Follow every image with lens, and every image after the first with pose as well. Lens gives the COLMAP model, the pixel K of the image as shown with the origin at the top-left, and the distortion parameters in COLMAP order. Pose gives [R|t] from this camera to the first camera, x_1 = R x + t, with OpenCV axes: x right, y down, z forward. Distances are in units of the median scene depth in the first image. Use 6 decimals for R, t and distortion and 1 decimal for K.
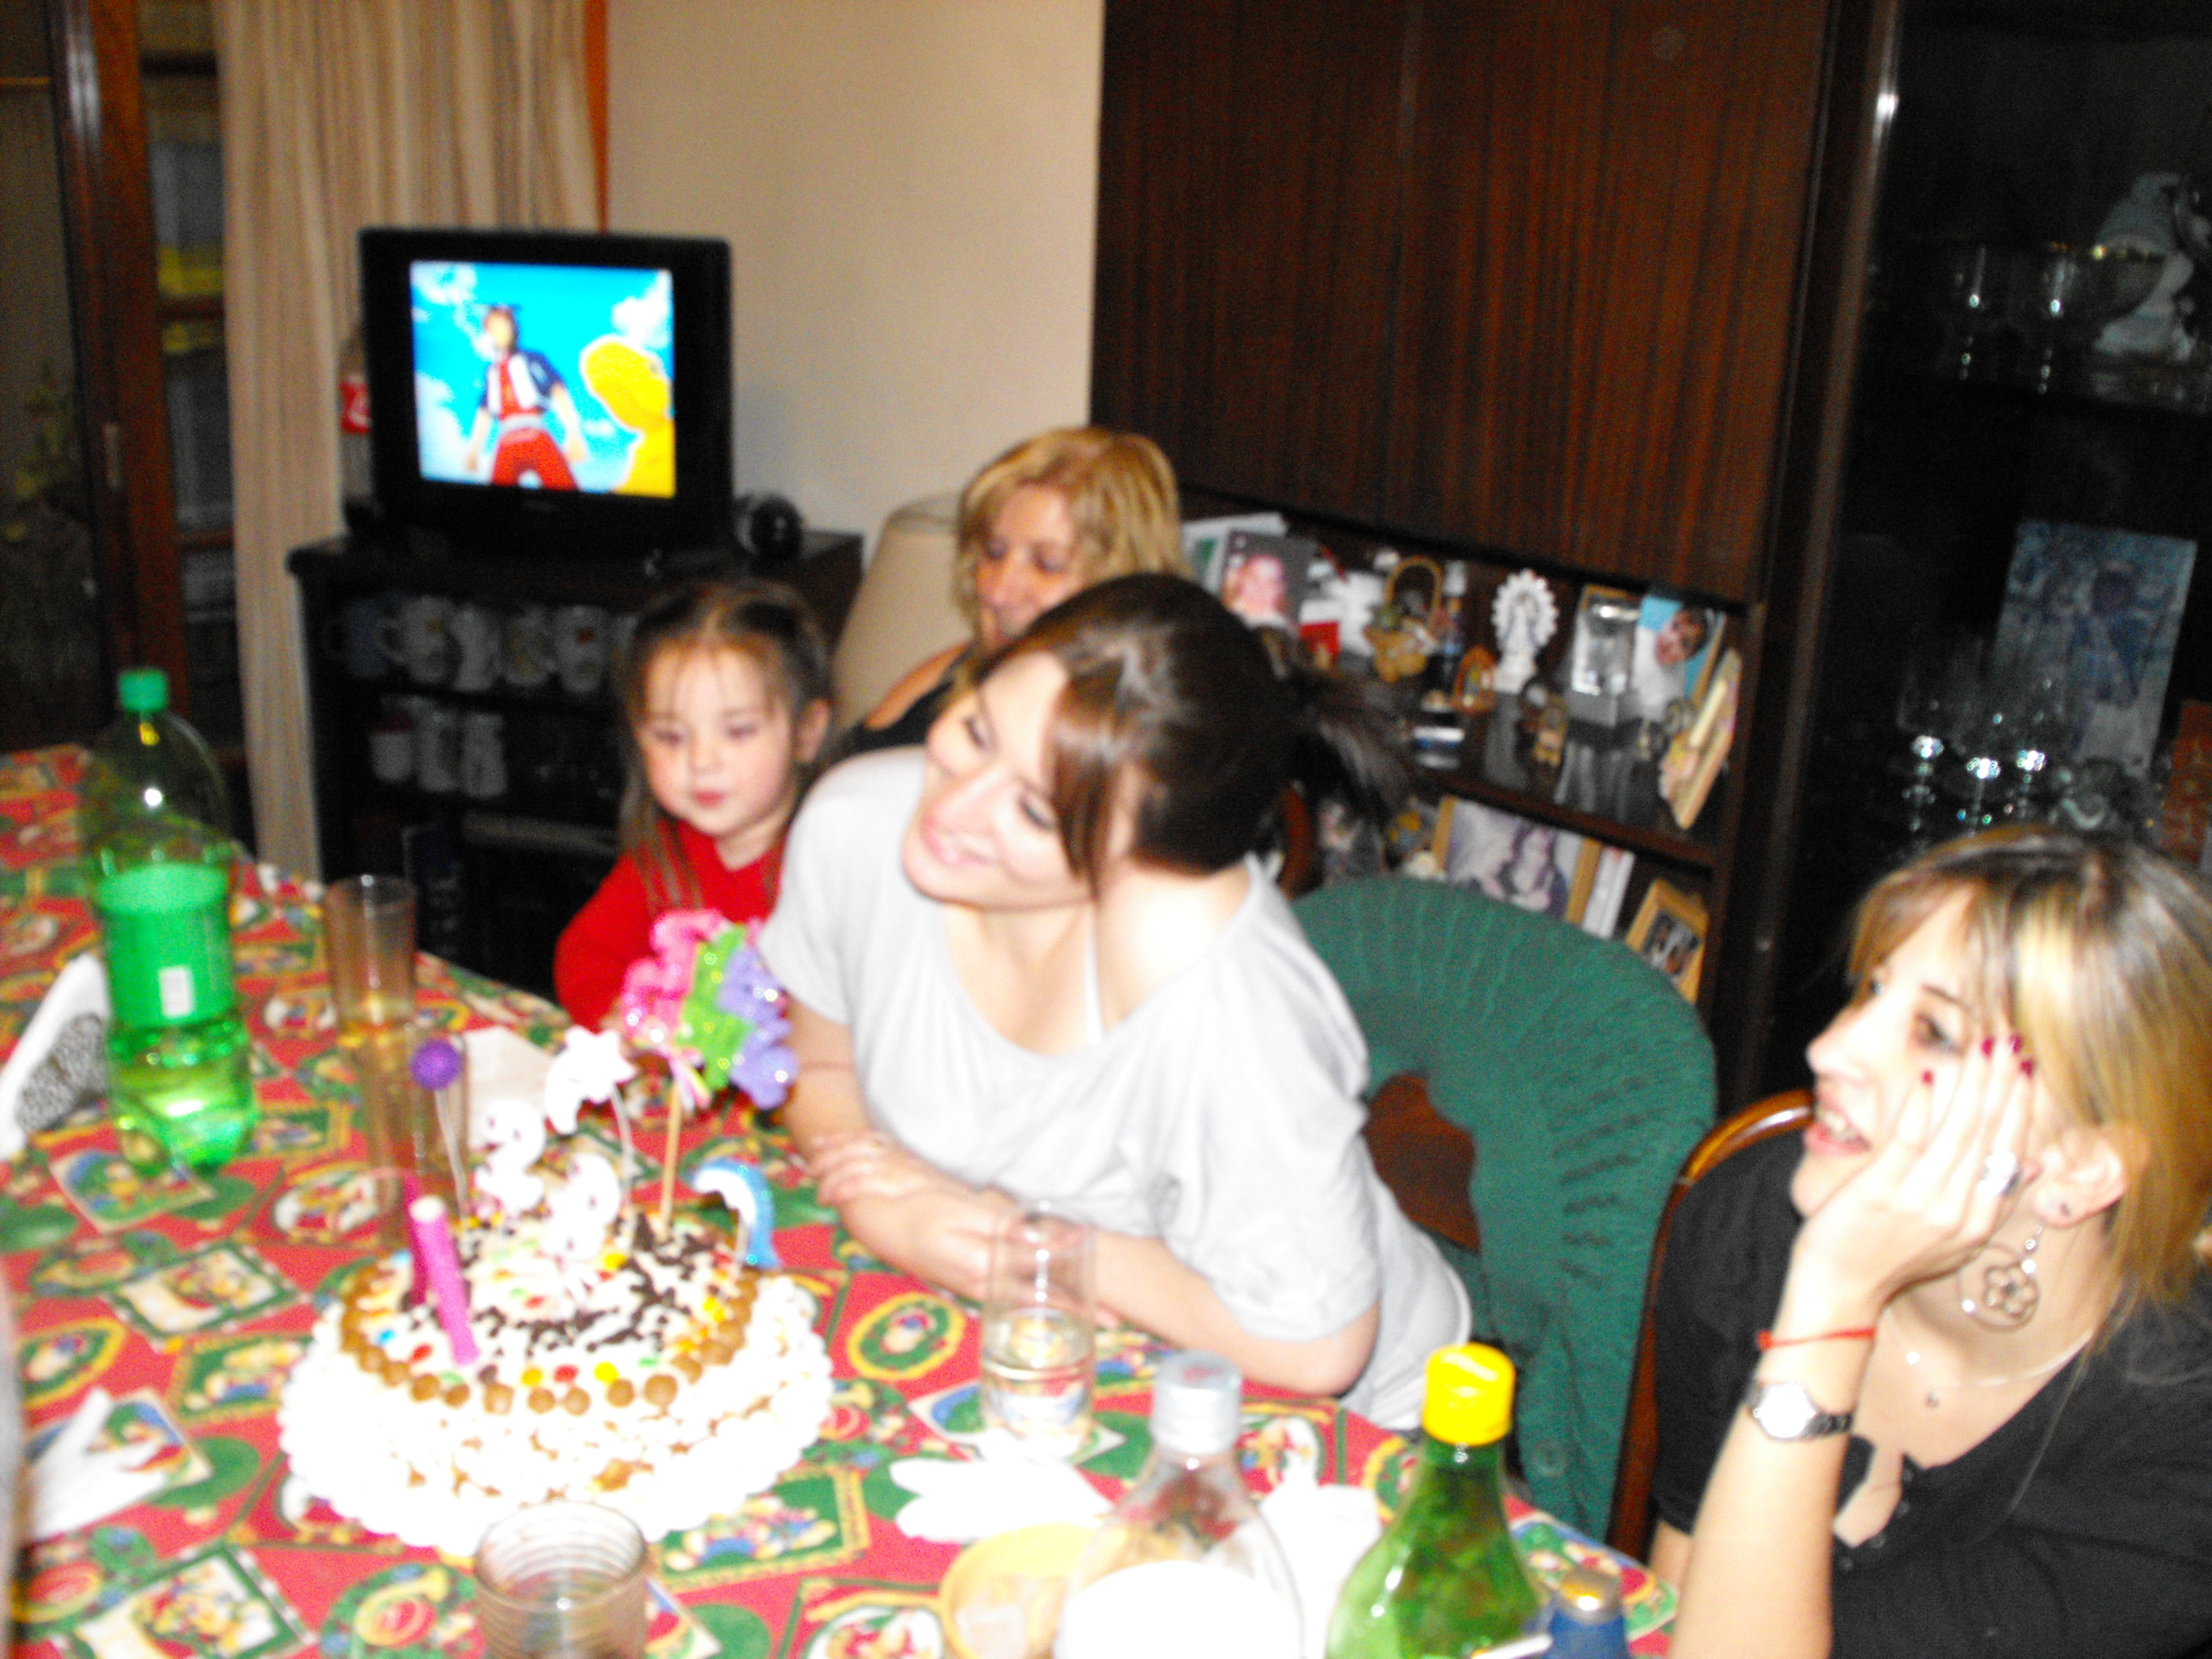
lens RADIAL K [[2230.4, 0, 1106.0], [0, 2230.4, 829.5], [0, 0, 1]] dist [-0.222343, 0.289838]
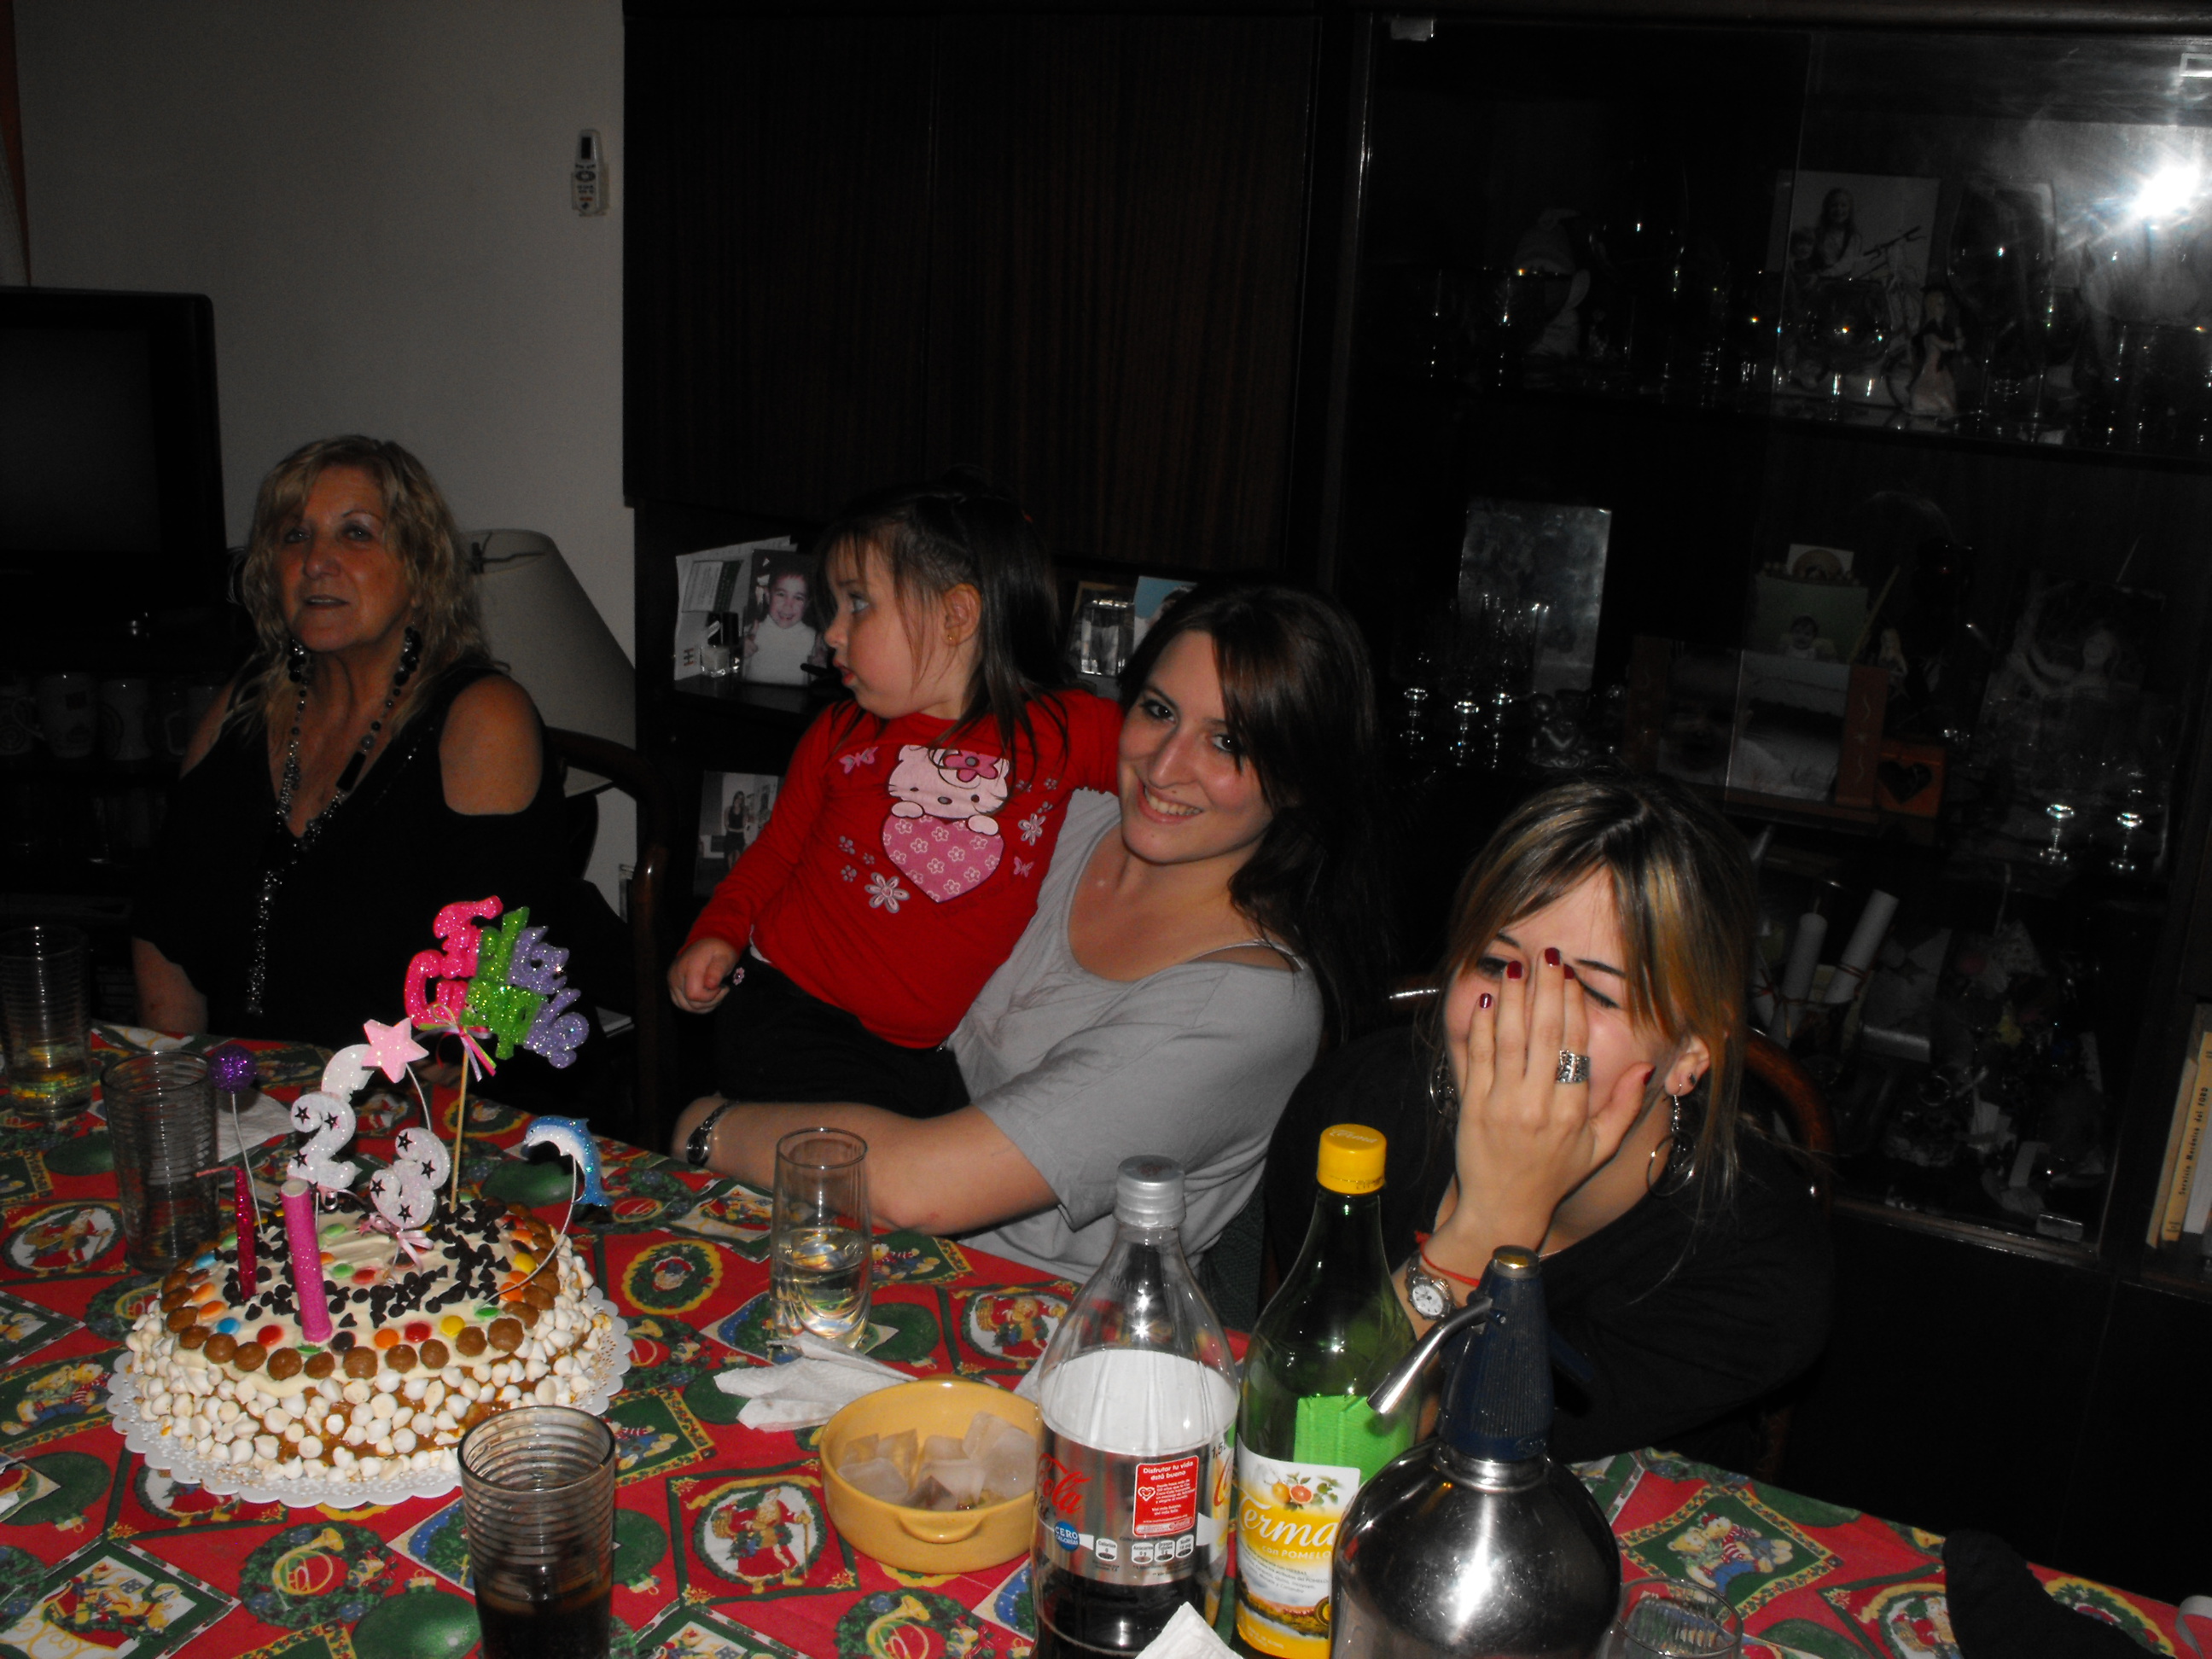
lens RADIAL K [[2230.4, 0, 1106.0], [0, 2230.4, 829.5], [0, 0, 1]] dist [-0.222343, 0.289838]
pose [[0.951284, -0.084706, 0.296451, -0.206162], [0.089684, 0.995965, -0.003208, 0.033432], [-0.294983, 0.029639, 0.955043, -0.126153]]
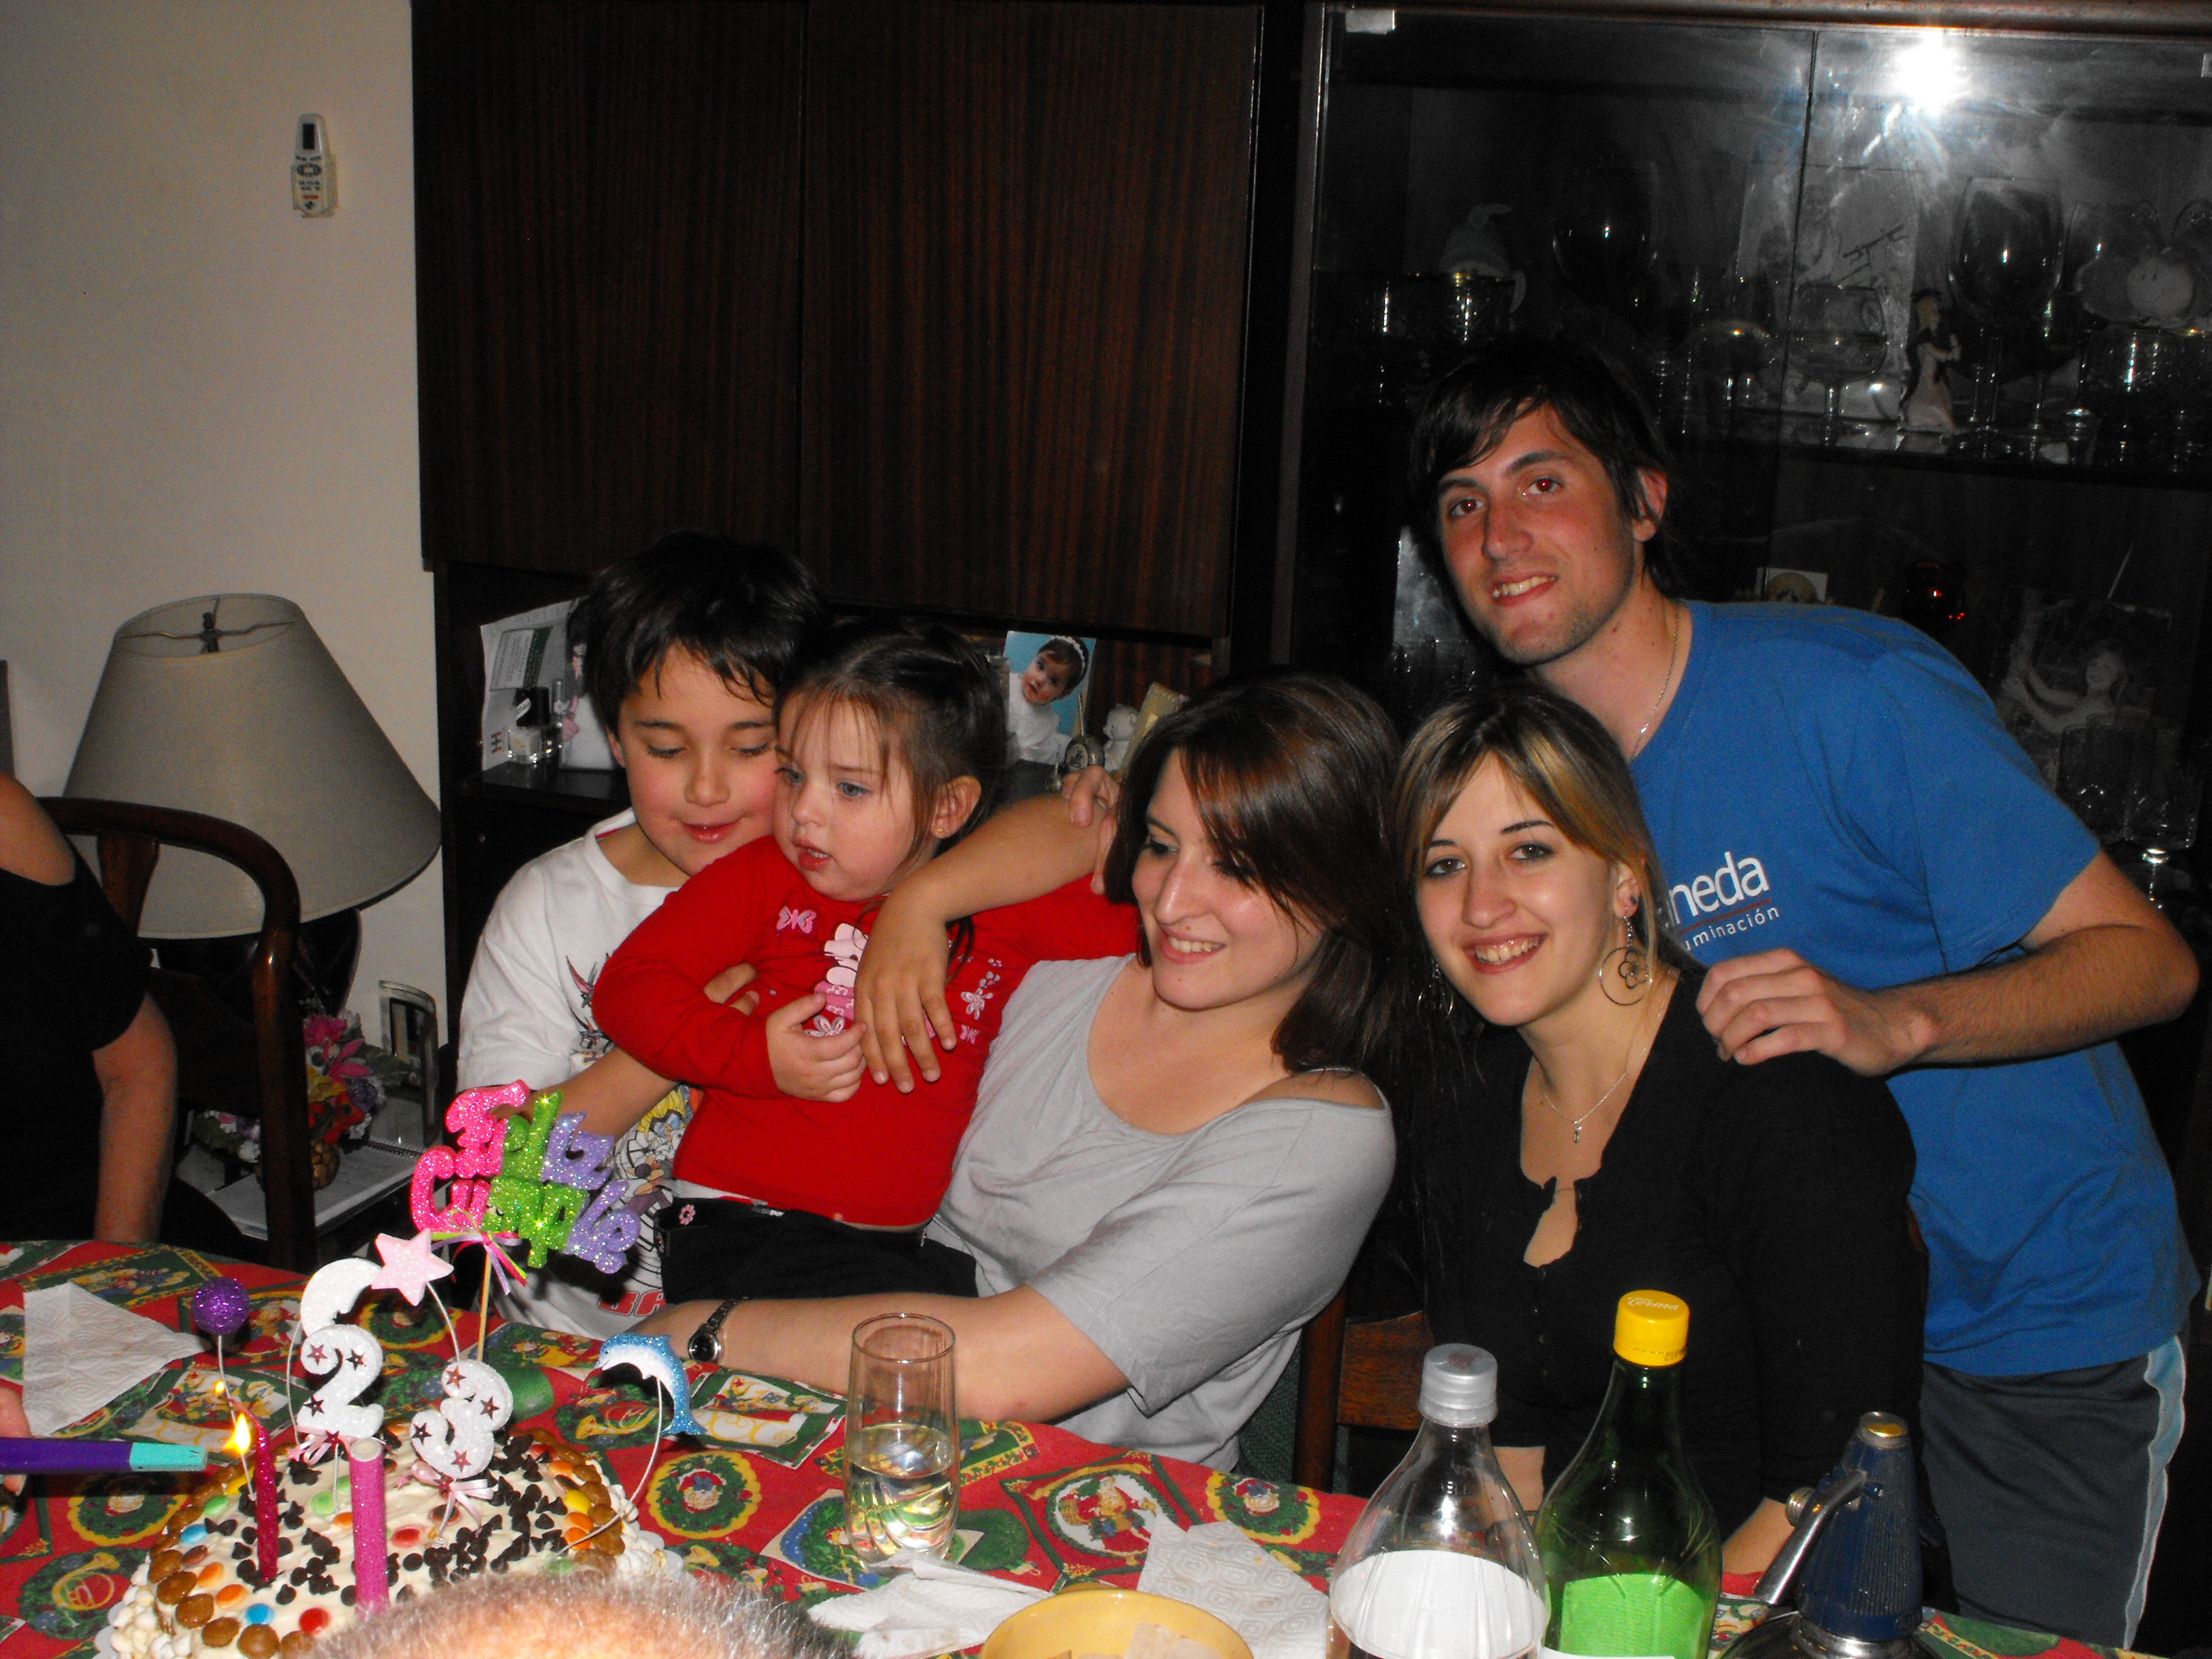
lens RADIAL K [[2592.6, 0, 1106.0], [0, 2592.6, 829.5], [0, 0, 1]] dist [-0.204924, 0.322885]
pose [[0.891248, -0.130633, 0.434296, -0.409639], [0.142385, 0.989796, 0.005527, -0.039516], [-0.430586, 0.056912, 0.900753, -0.094497]]
